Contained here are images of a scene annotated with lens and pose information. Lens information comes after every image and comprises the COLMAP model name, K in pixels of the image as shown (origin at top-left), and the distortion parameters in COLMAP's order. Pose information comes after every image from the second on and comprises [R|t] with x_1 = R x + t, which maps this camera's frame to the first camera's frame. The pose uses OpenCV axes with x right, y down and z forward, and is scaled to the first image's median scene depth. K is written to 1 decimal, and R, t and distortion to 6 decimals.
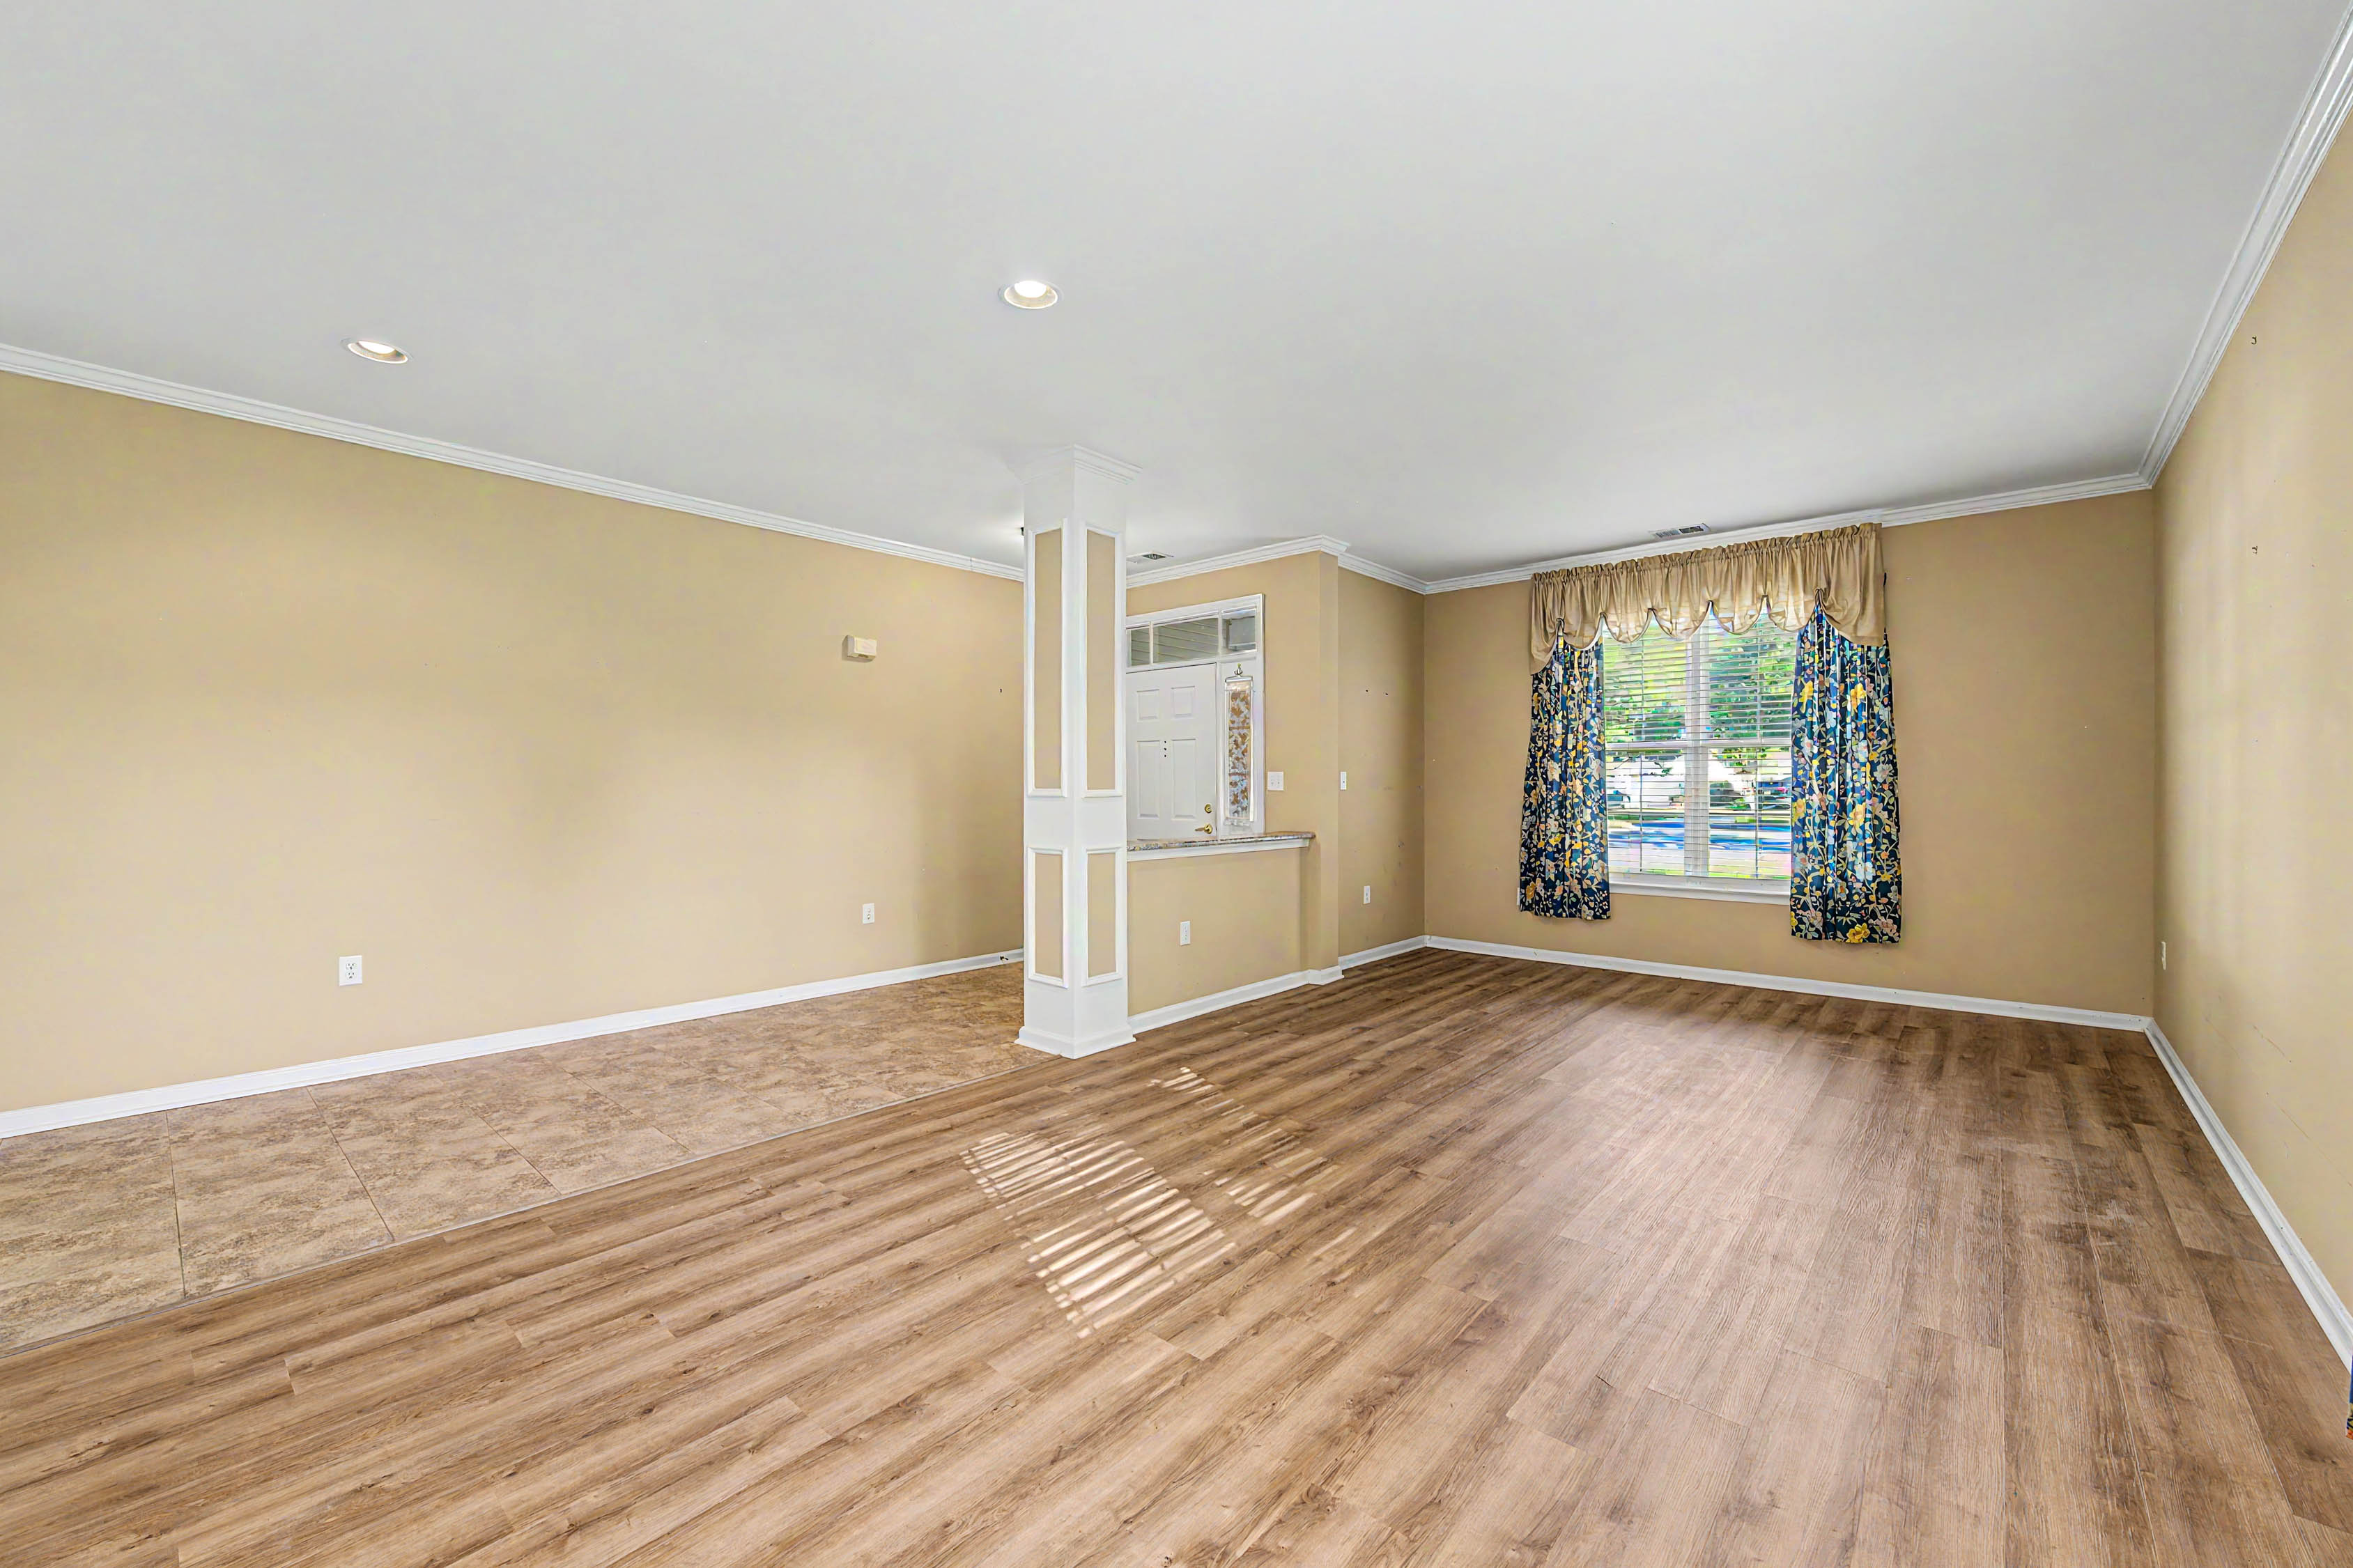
lens RADIAL K [[931.0, 0, 1163.4], [0, 931.0, 798.2], [0, 0, 1]] dist [-0.008360, -0.000308]
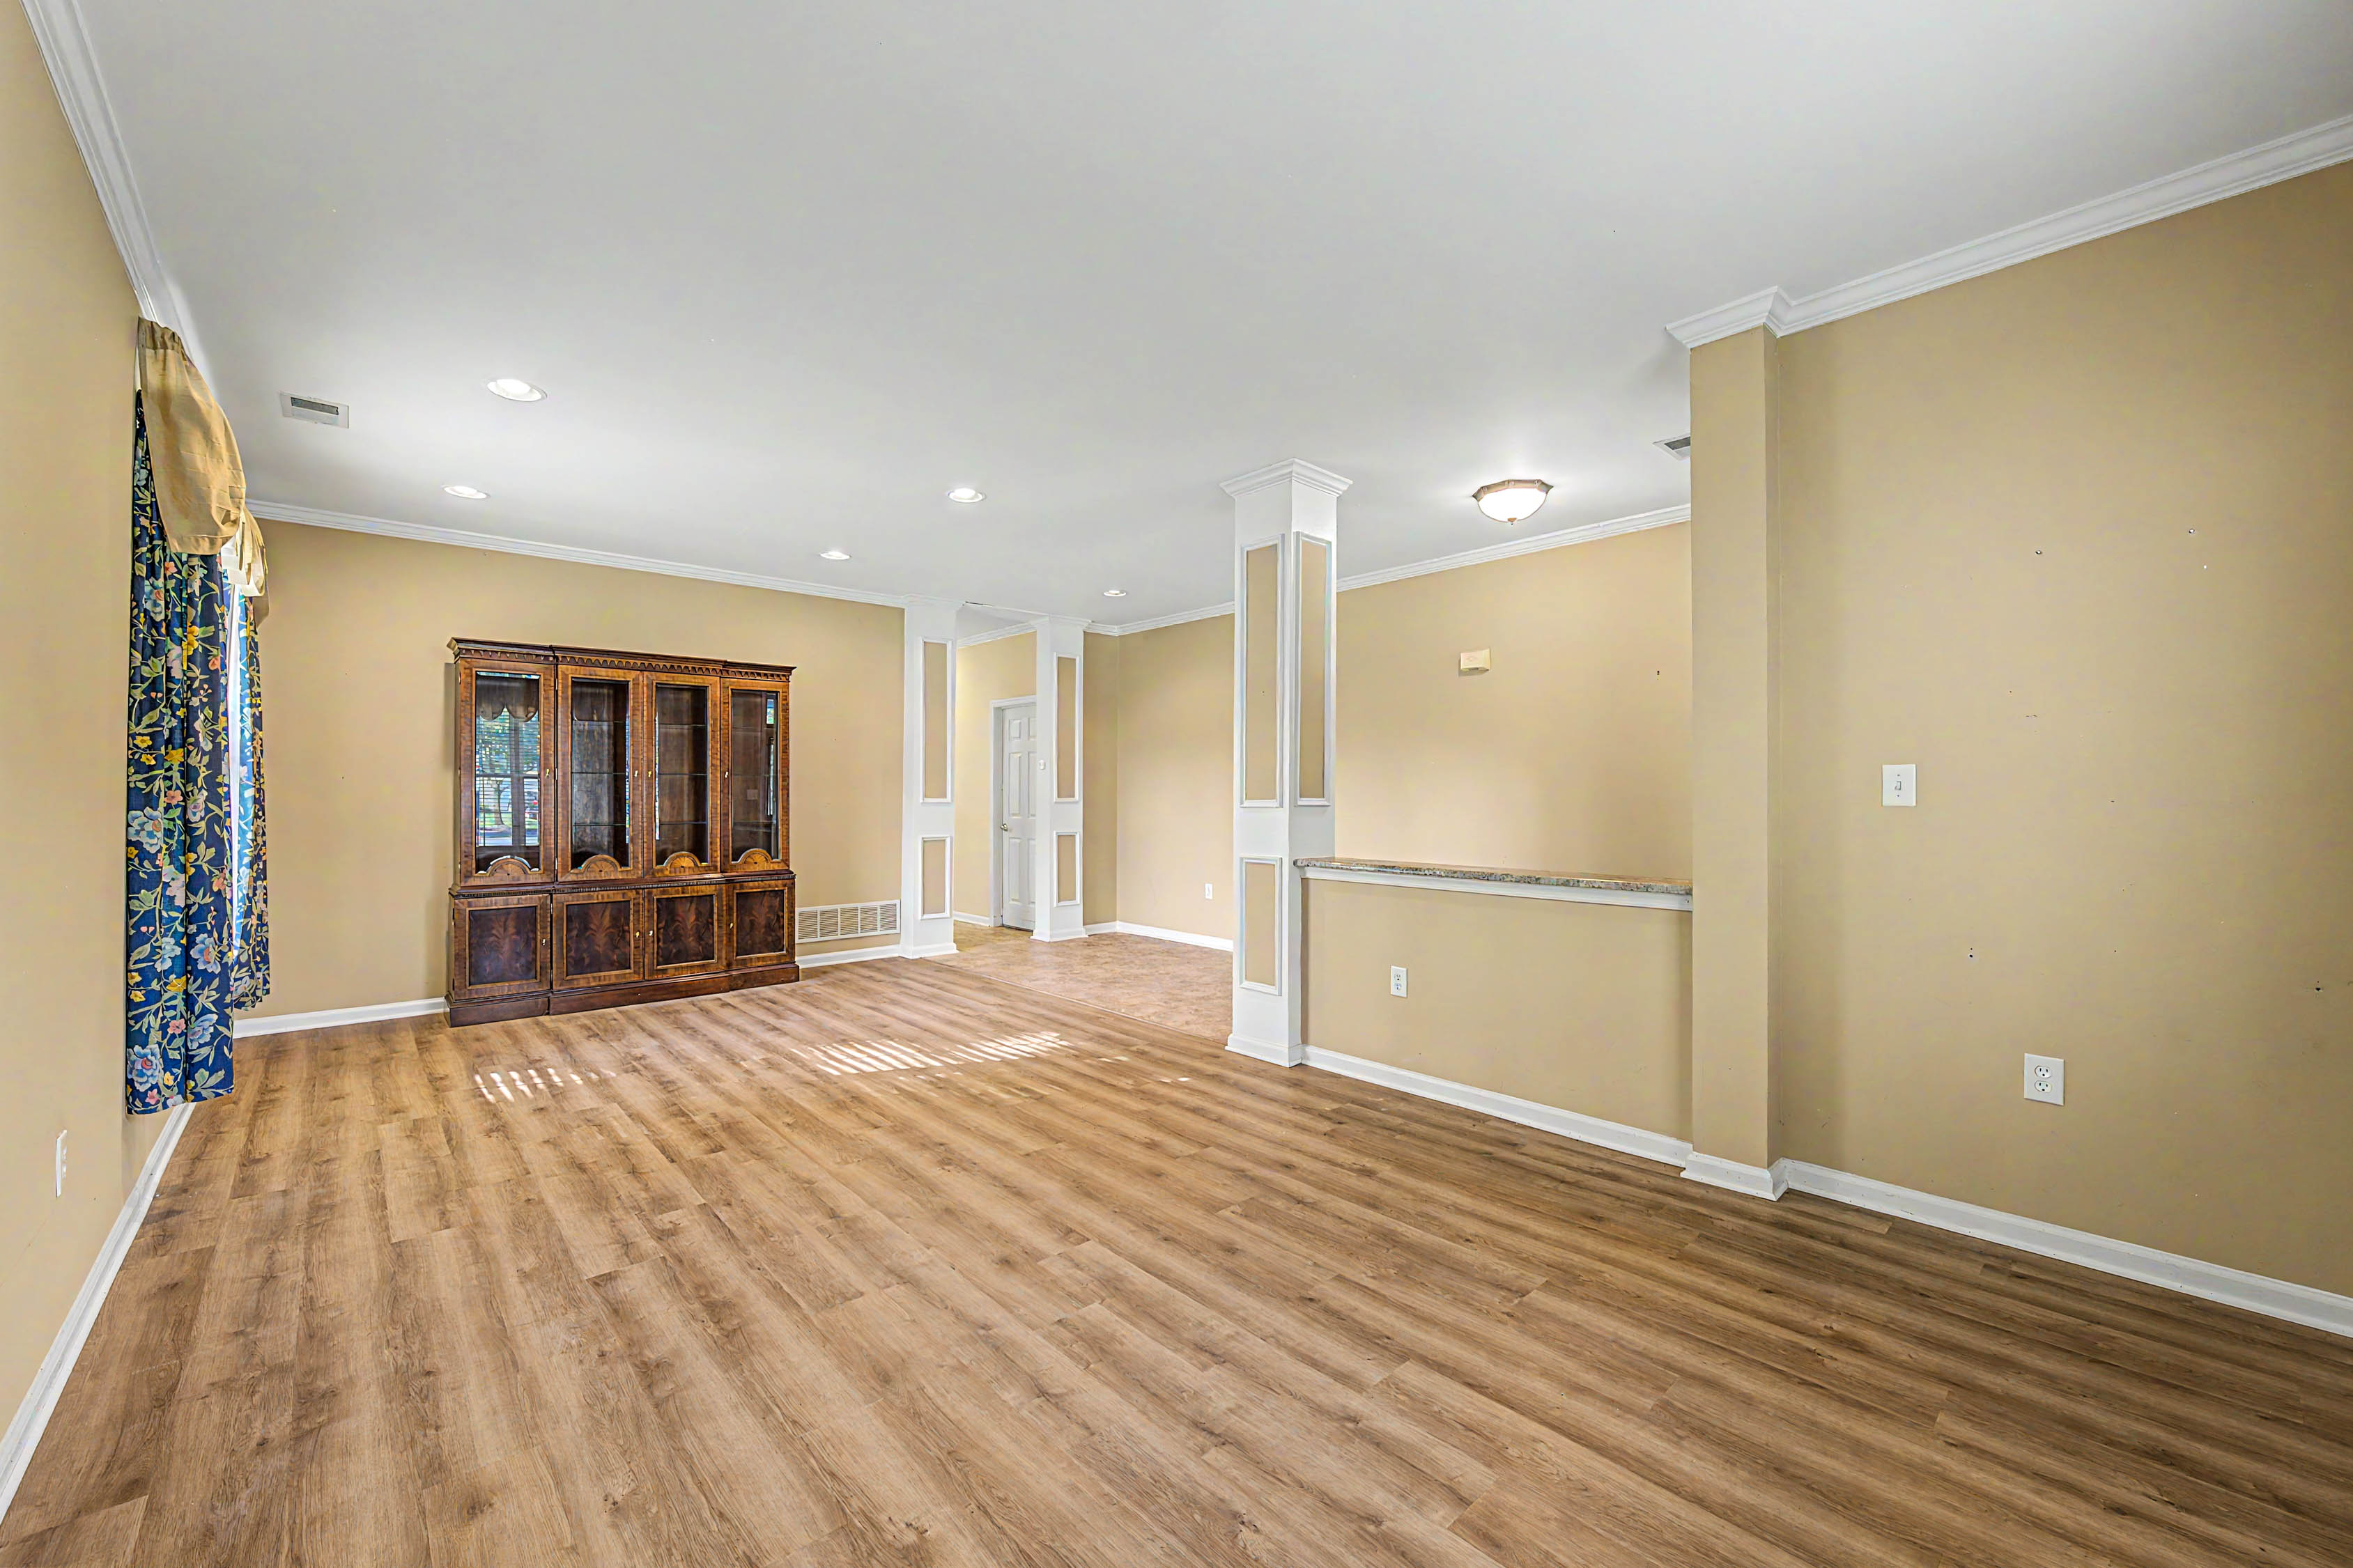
lens RADIAL K [[931.0, 0, 1173.5], [0, 931.0, 782.9], [0, 0, 1]] dist [-0.008360, -0.000308]
pose [[-0.103272, -0.010812, -0.994594, 0.797737], [-0.011710, 0.999885, -0.009653, -0.014494], [0.994584, 0.010650, -0.103386, 0.845328]]
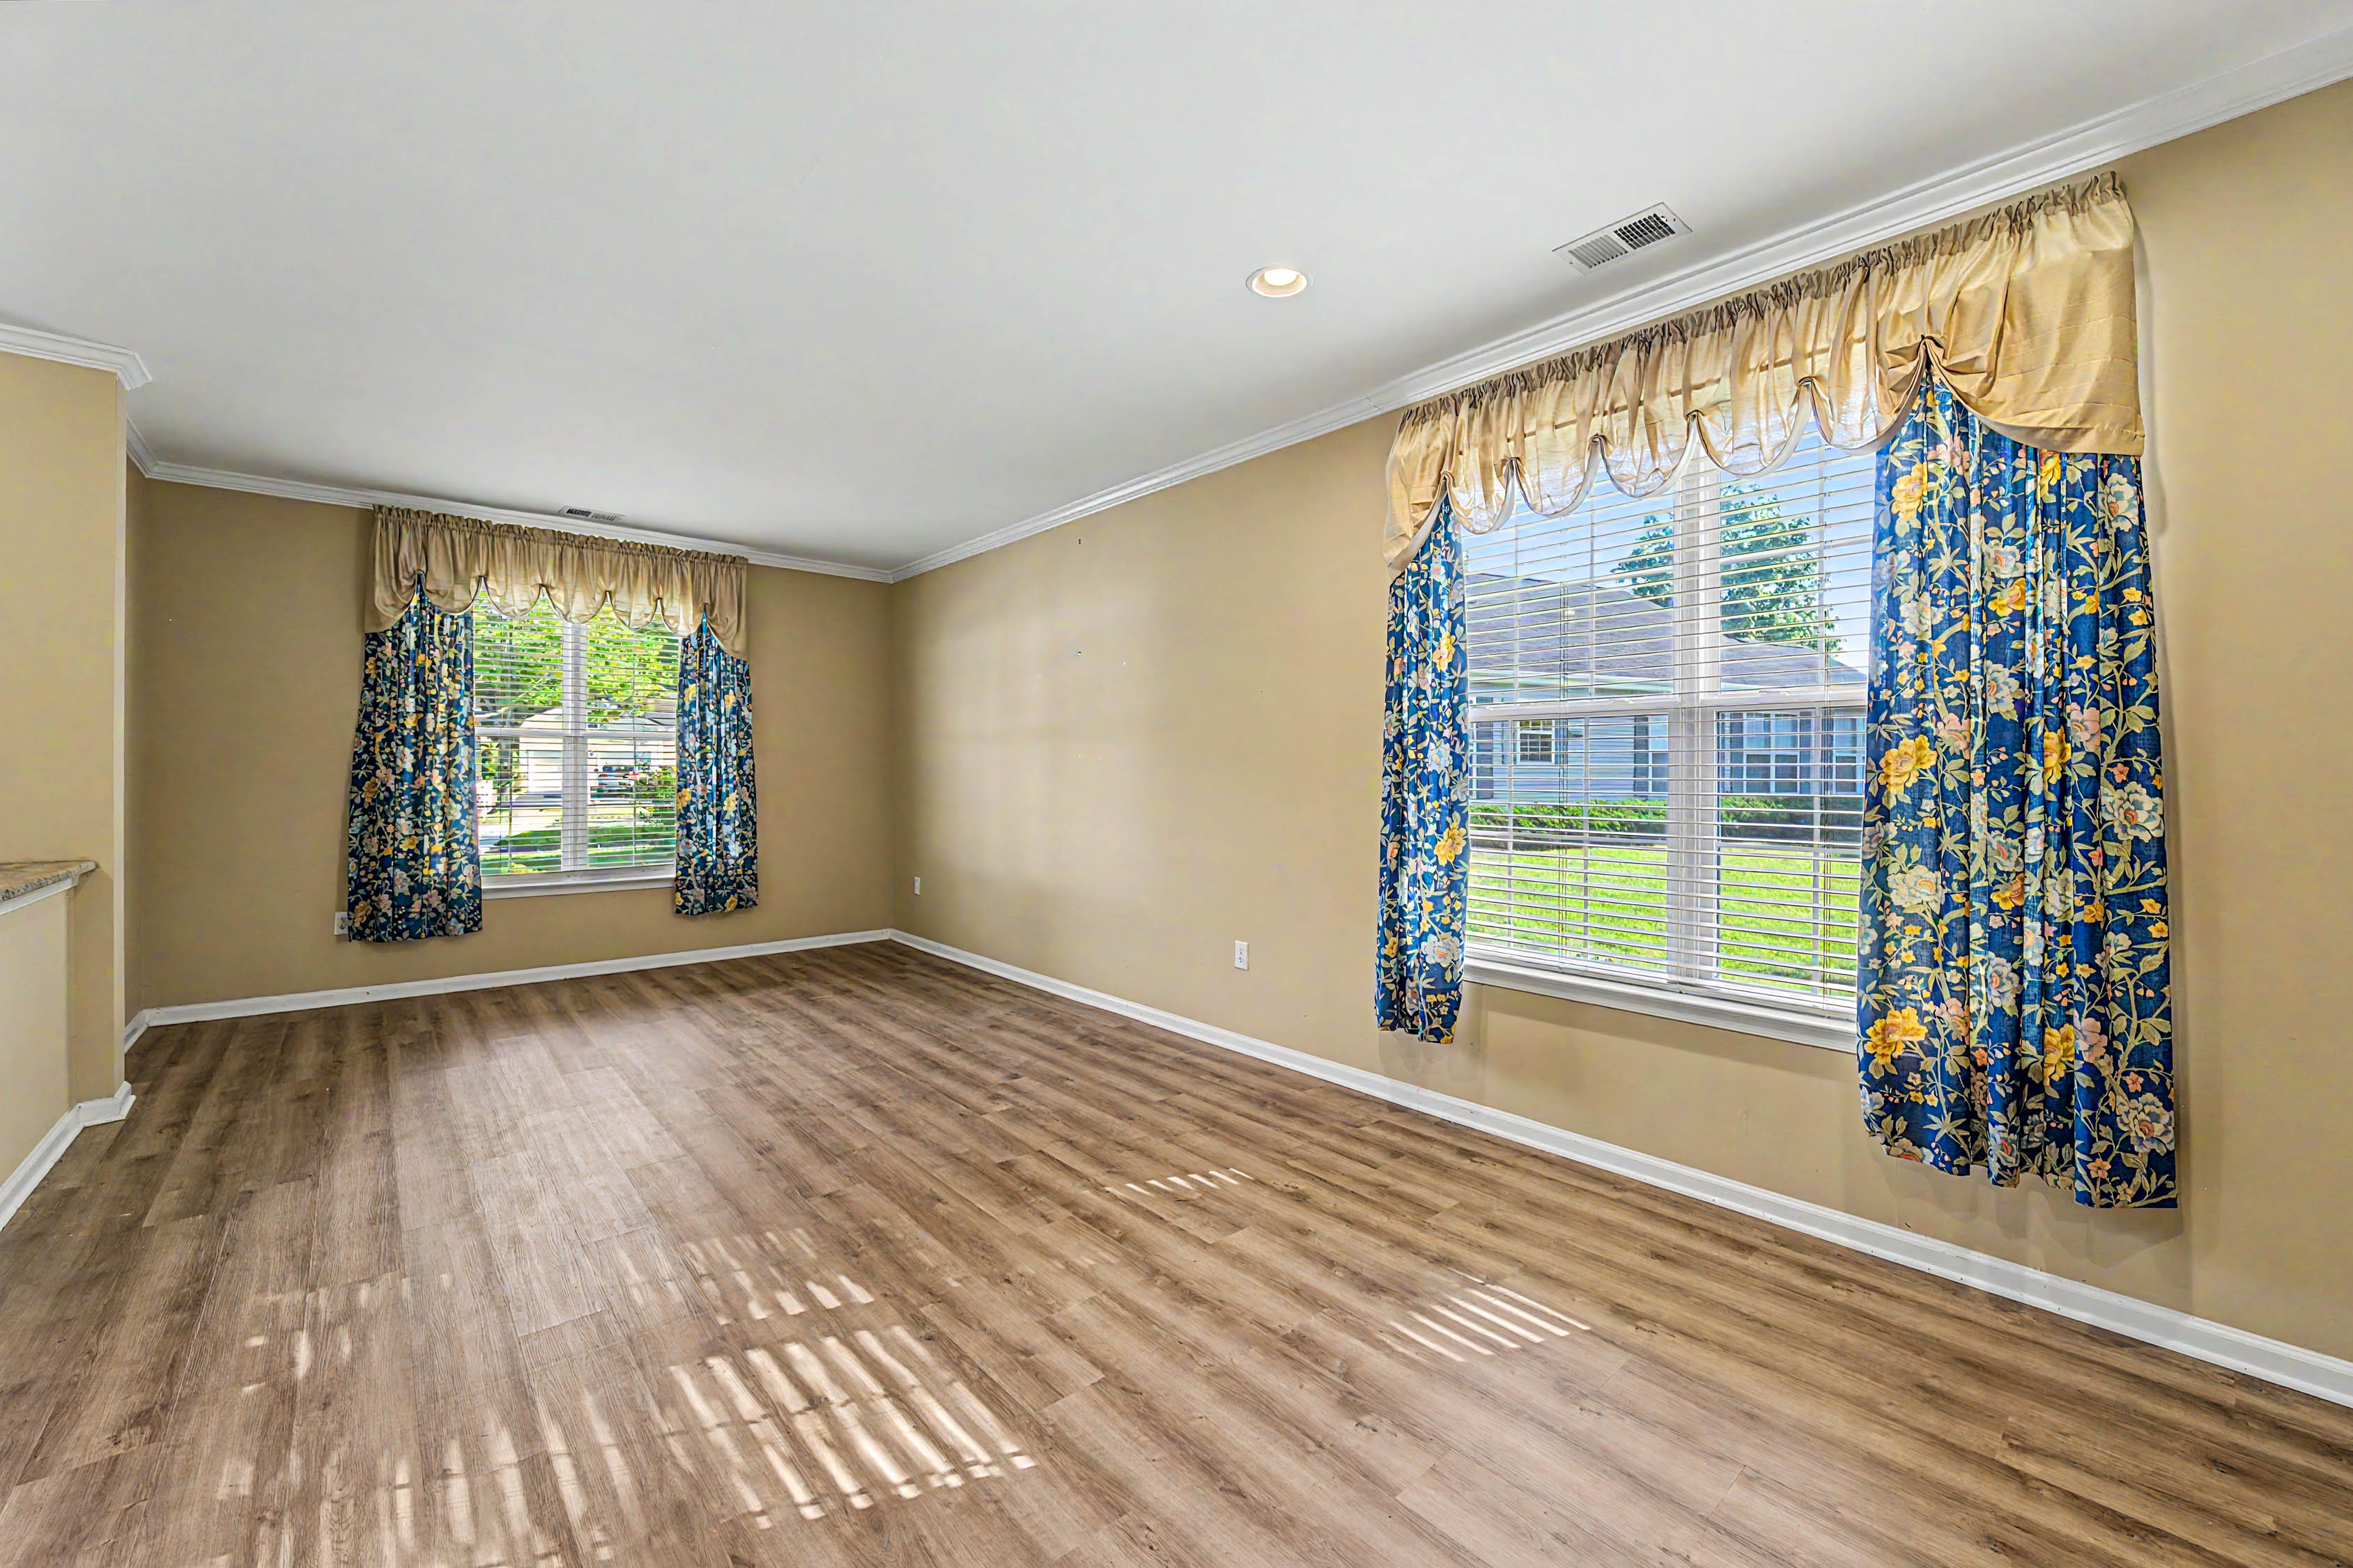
lens RADIAL K [[931.0, 0, 1162.1], [0, 931.0, 773.5], [0, 0, 1]] dist [-0.008360, -0.000308]
pose [[0.129730, 0.001706, 0.991548, -0.348917], [0.009160, 0.999954, -0.002919, -0.009462], [-0.991507, 0.009462, 0.129708, 0.306657]]
